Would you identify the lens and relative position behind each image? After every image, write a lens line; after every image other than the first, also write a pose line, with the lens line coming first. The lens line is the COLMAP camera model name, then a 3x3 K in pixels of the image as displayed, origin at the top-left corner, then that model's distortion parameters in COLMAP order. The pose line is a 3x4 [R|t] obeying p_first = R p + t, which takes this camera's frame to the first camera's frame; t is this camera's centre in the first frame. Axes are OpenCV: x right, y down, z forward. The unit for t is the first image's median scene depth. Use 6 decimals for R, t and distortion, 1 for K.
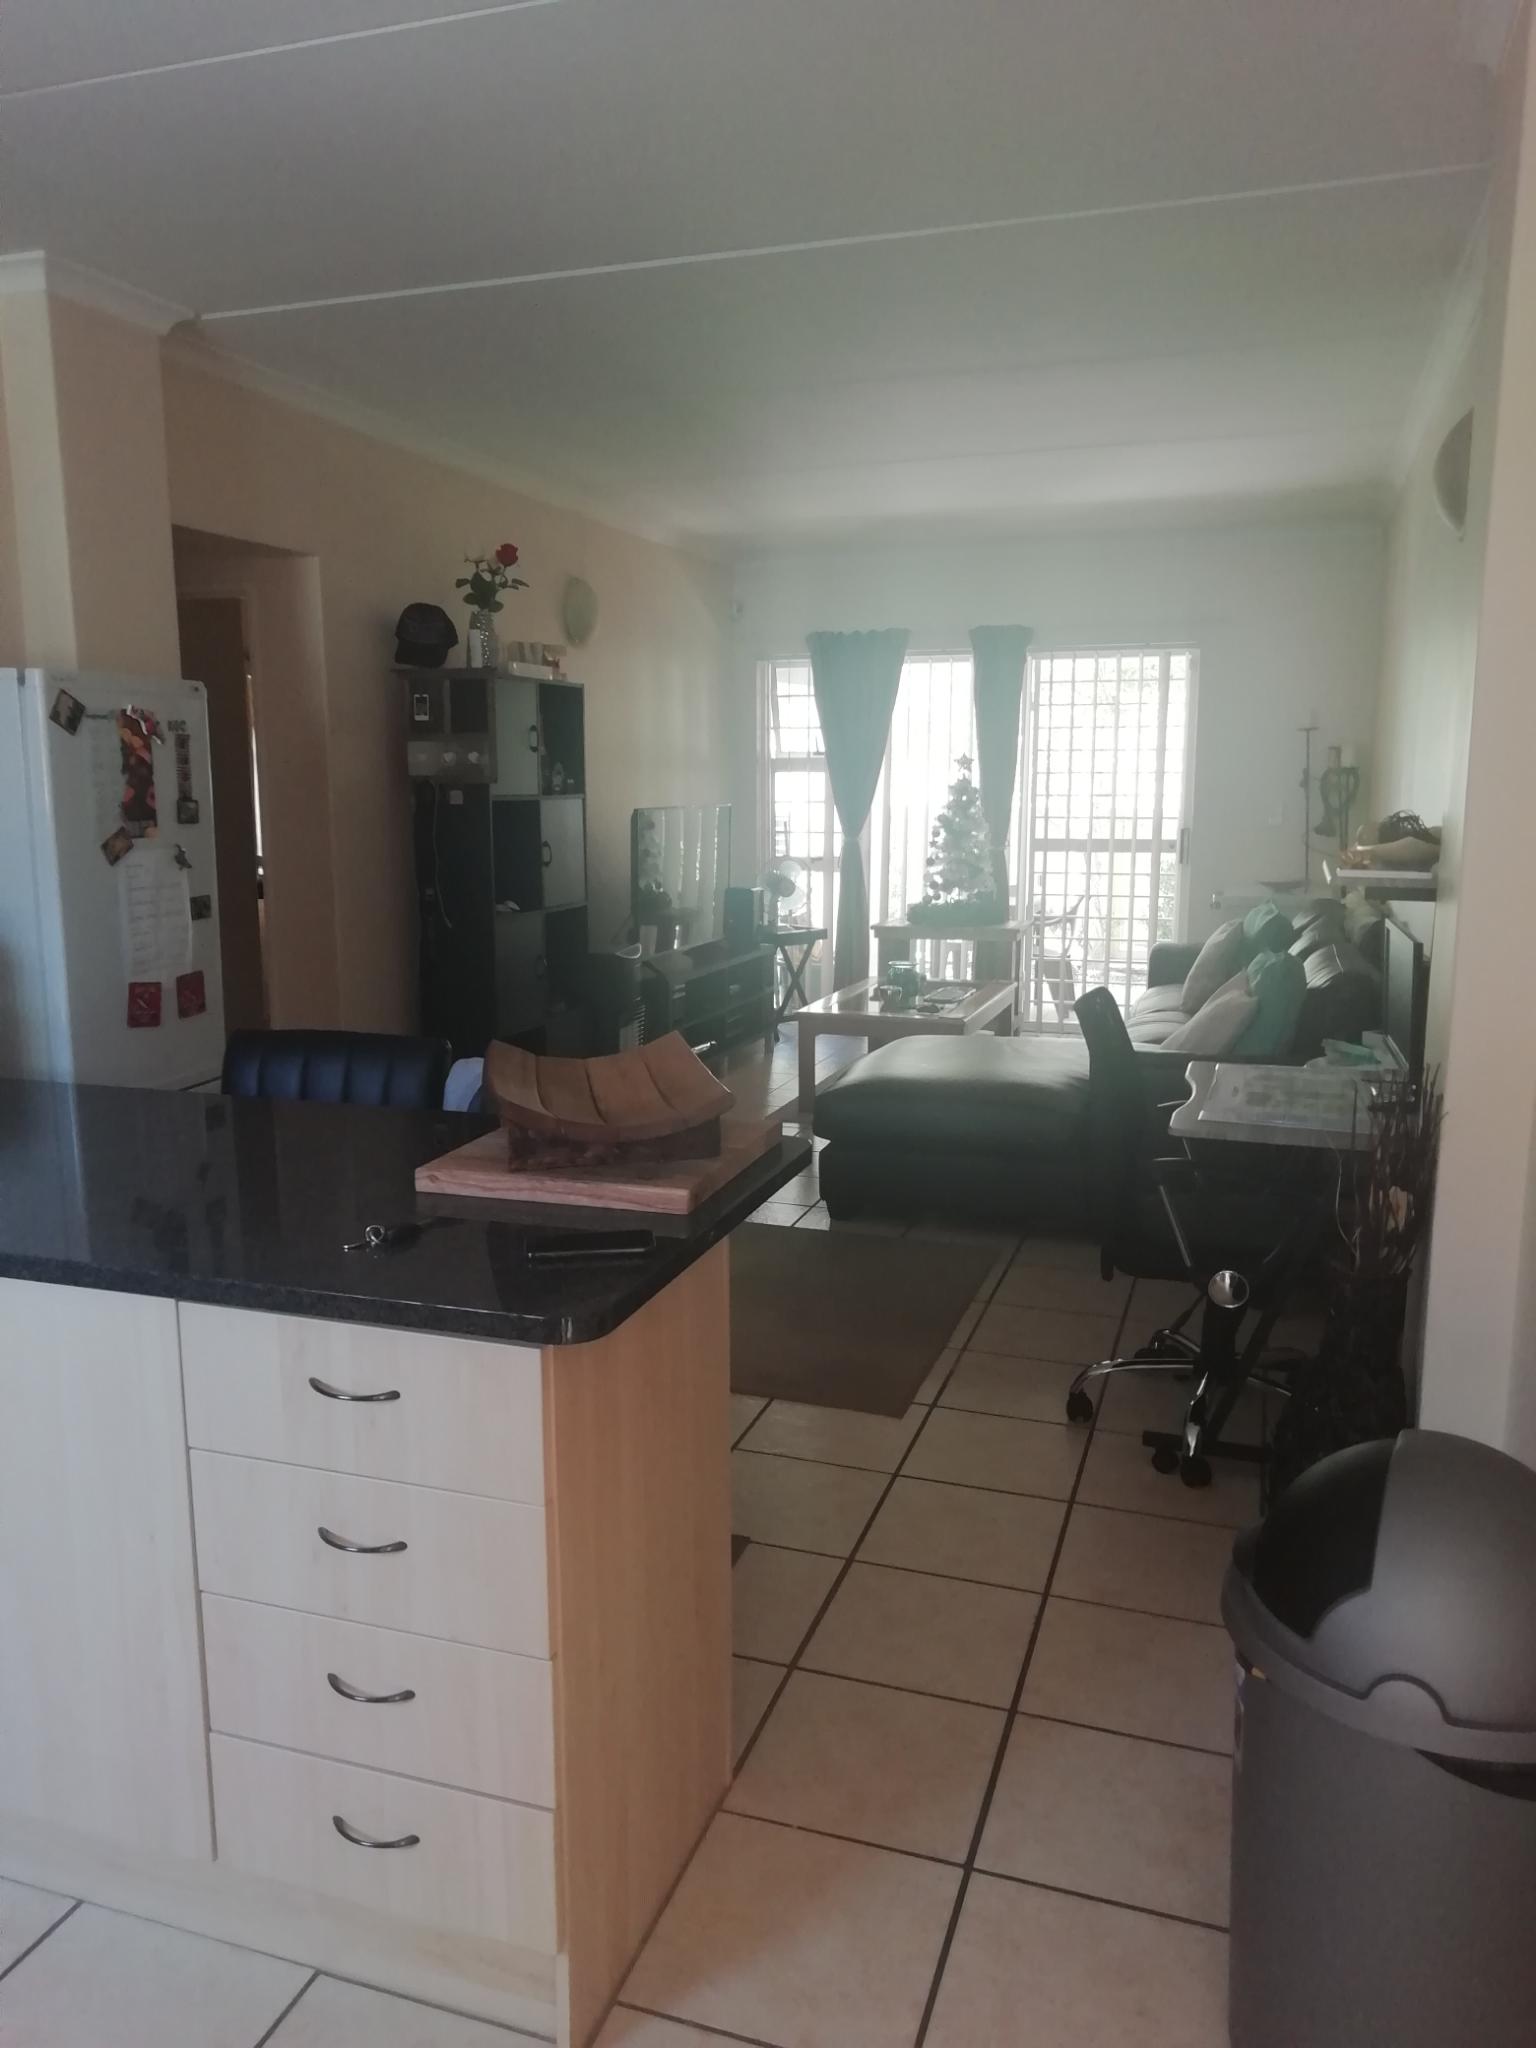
lens RADIAL K [[1535.1, 0, 768.0], [0, 1535.1, 1024.0], [0, 0, 1]] dist [0.006171, 0.013031]
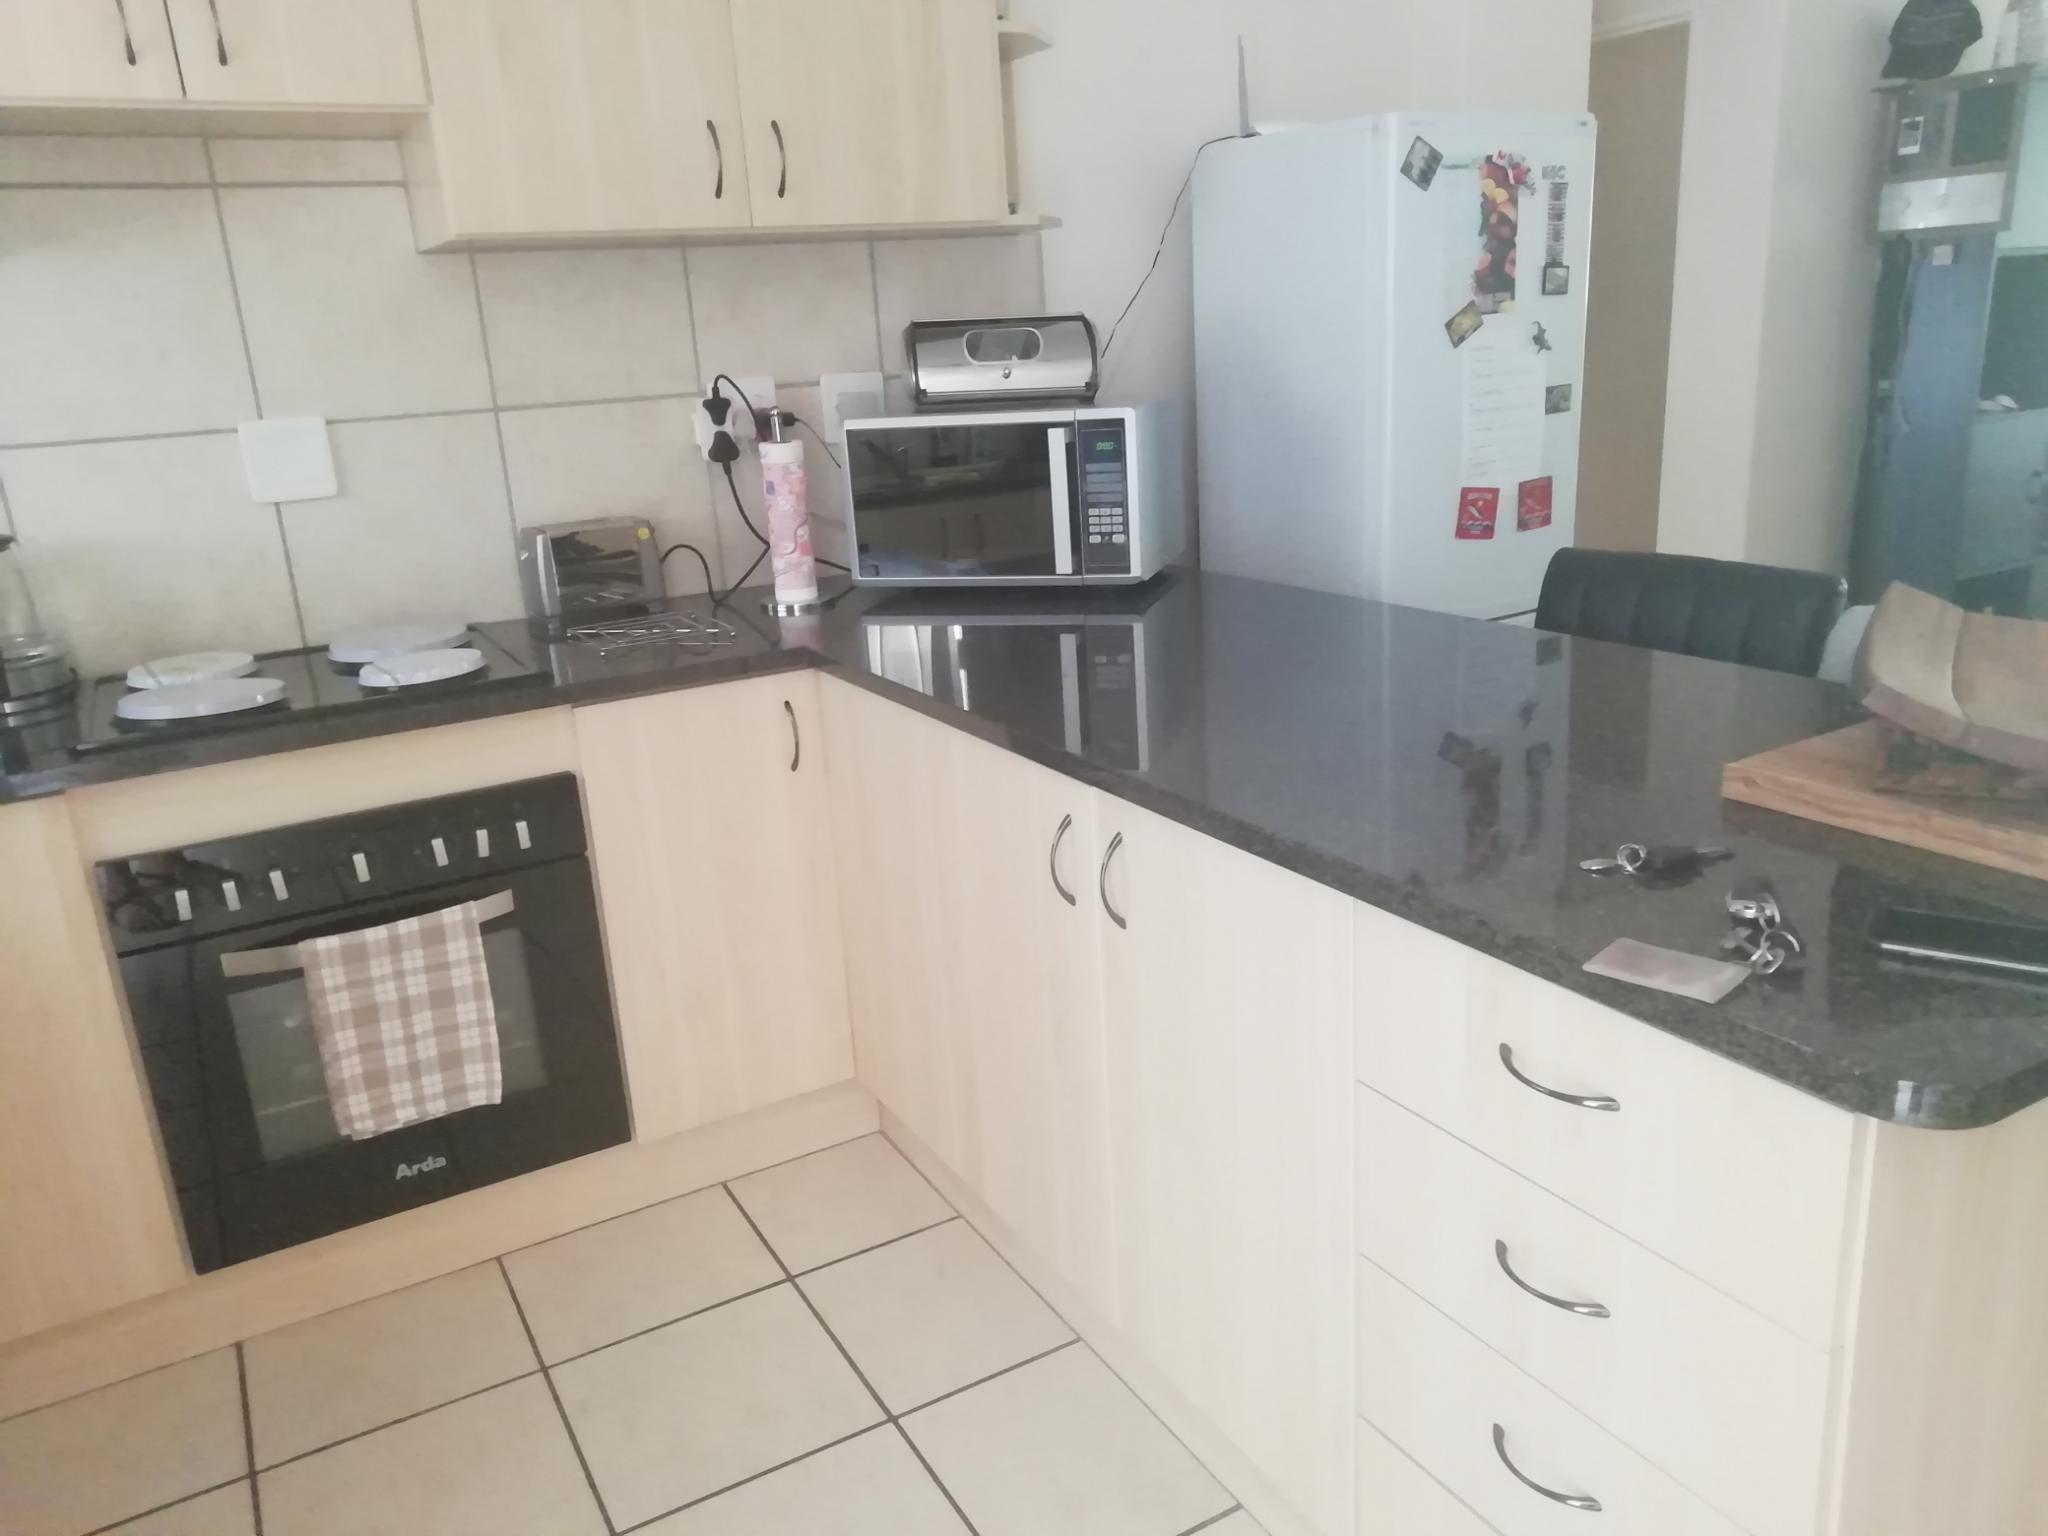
lens RADIAL K [[1535.1, 0, 1022.5], [0, 1535.1, 794.9], [0, 0, 1]] dist [0.006171, 0.013031]
pose [[0.746768, 0.157471, -0.646173, -0.010480], [-0.050304, 0.982156, 0.181214, -0.000708], [0.663179, -0.102820, 0.741365, 0.168236]]
